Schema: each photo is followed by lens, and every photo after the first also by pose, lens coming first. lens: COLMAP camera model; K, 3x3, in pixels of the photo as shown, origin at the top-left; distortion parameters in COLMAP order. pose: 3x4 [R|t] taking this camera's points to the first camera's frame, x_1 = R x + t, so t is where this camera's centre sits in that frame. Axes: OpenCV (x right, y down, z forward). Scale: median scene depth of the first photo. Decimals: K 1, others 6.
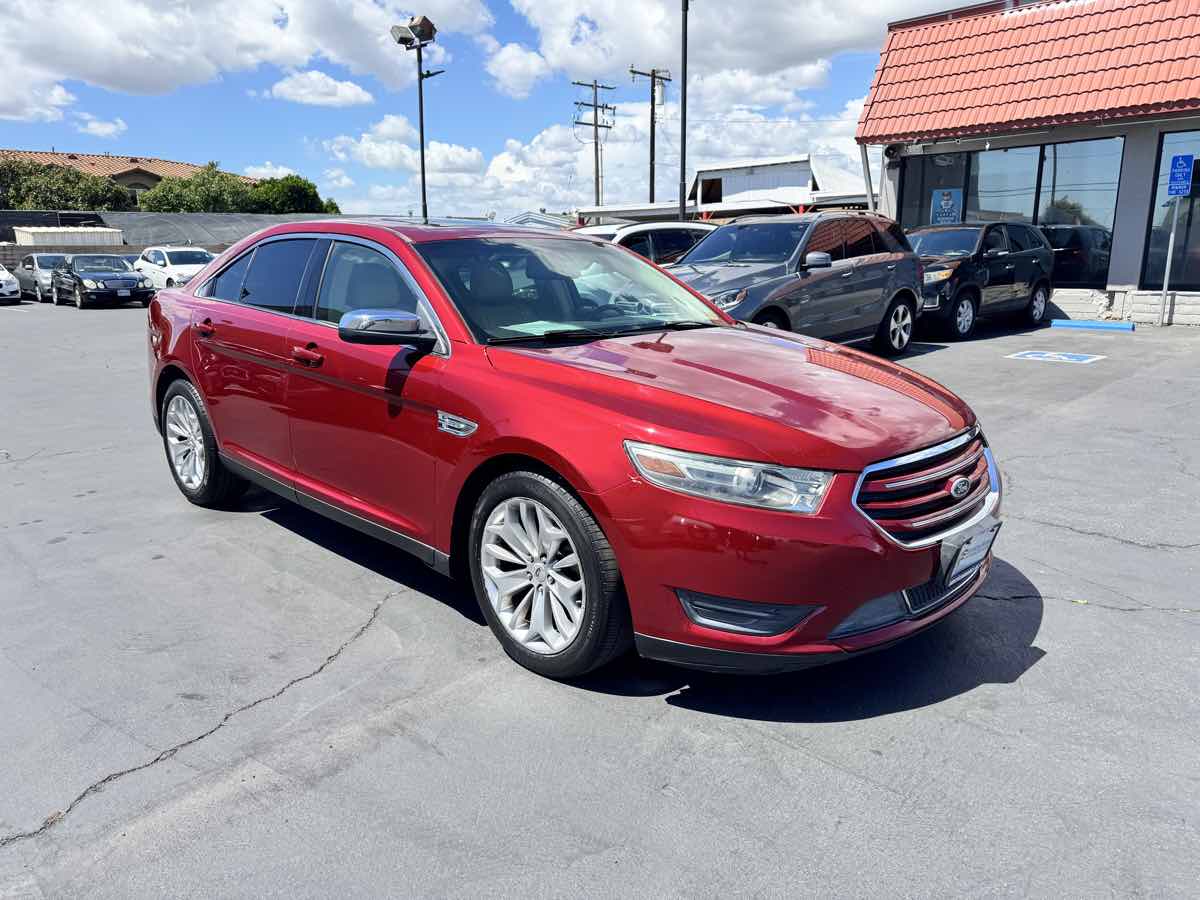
lens RADIAL K [[847.6, 0, 598.5], [0, 847.6, 453.6], [0, 0, 1]] dist [0.027303, -0.024774]
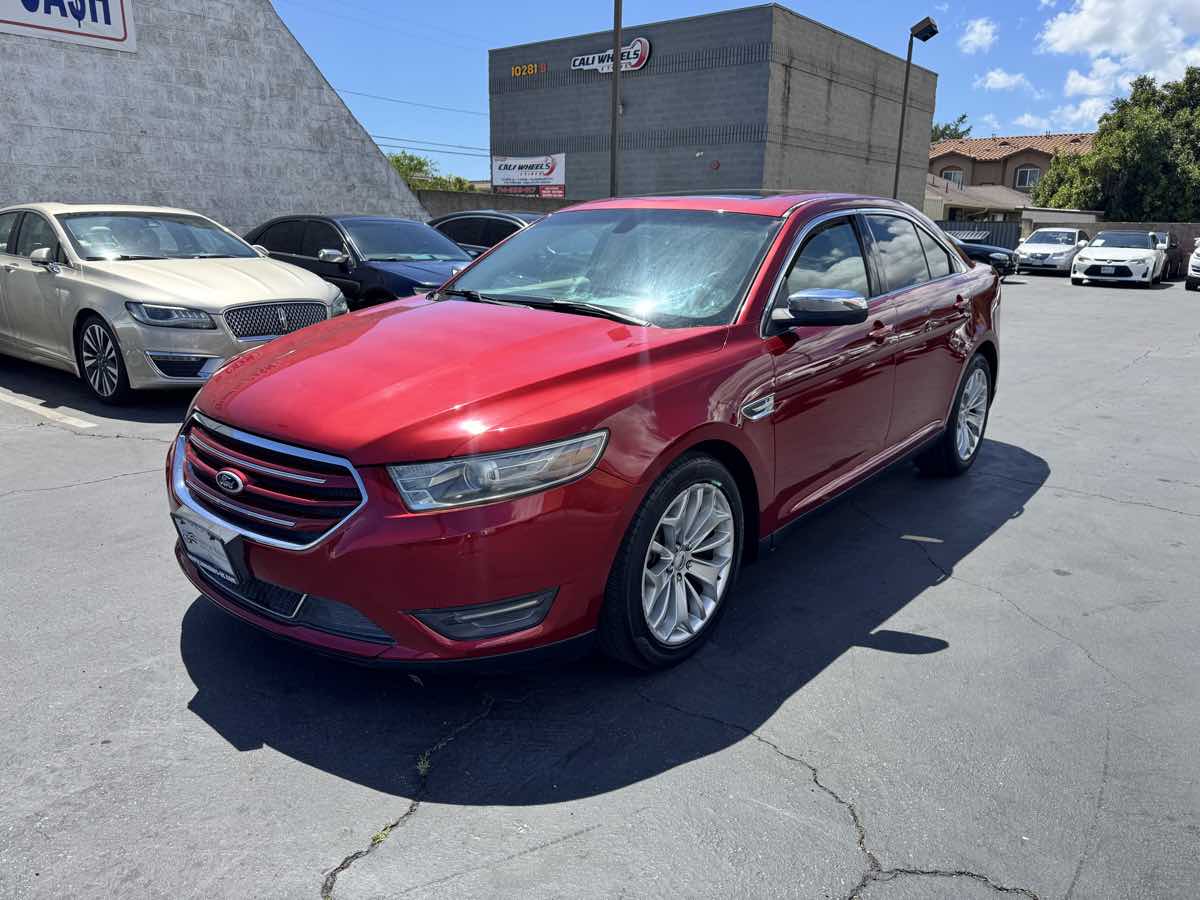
lens RADIAL K [[847.6, 0, 598.3], [0, 847.6, 455.1], [0, 0, 1]] dist [0.027303, -0.024774]
pose [[0.087973, 0.272103, -0.958238, 0.299105], [-0.248598, 0.937527, 0.243398, -0.068887], [0.964603, 0.216804, 0.150121, 0.280442]]
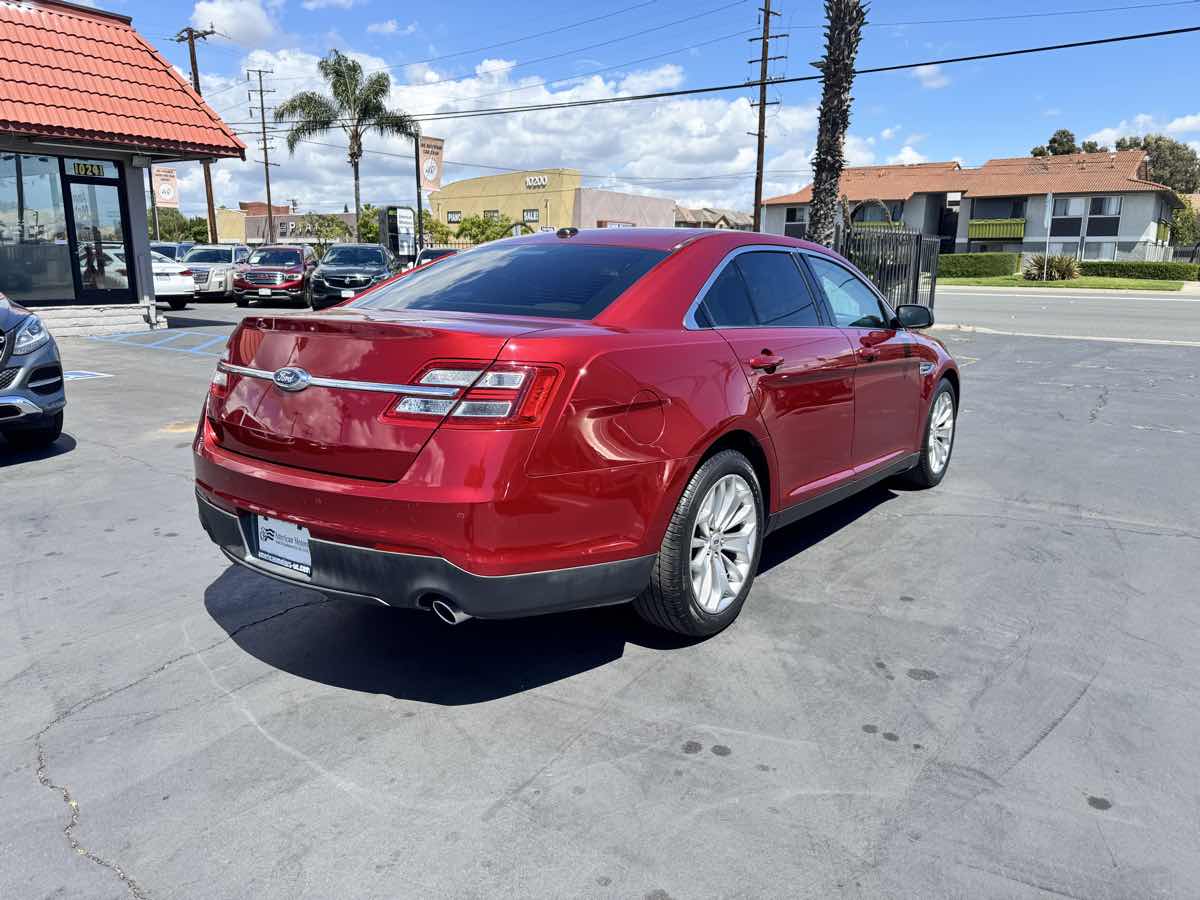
lens RADIAL K [[847.6, 0, 607.4], [0, 847.6, 448.1], [0, 0, 1]] dist [0.027303, -0.024774]
pose [[-0.144586, -0.192066, 0.970673, -0.440155], [0.219821, 0.950232, 0.220764, -0.099783], [-0.964766, 0.245294, -0.095170, 0.452919]]
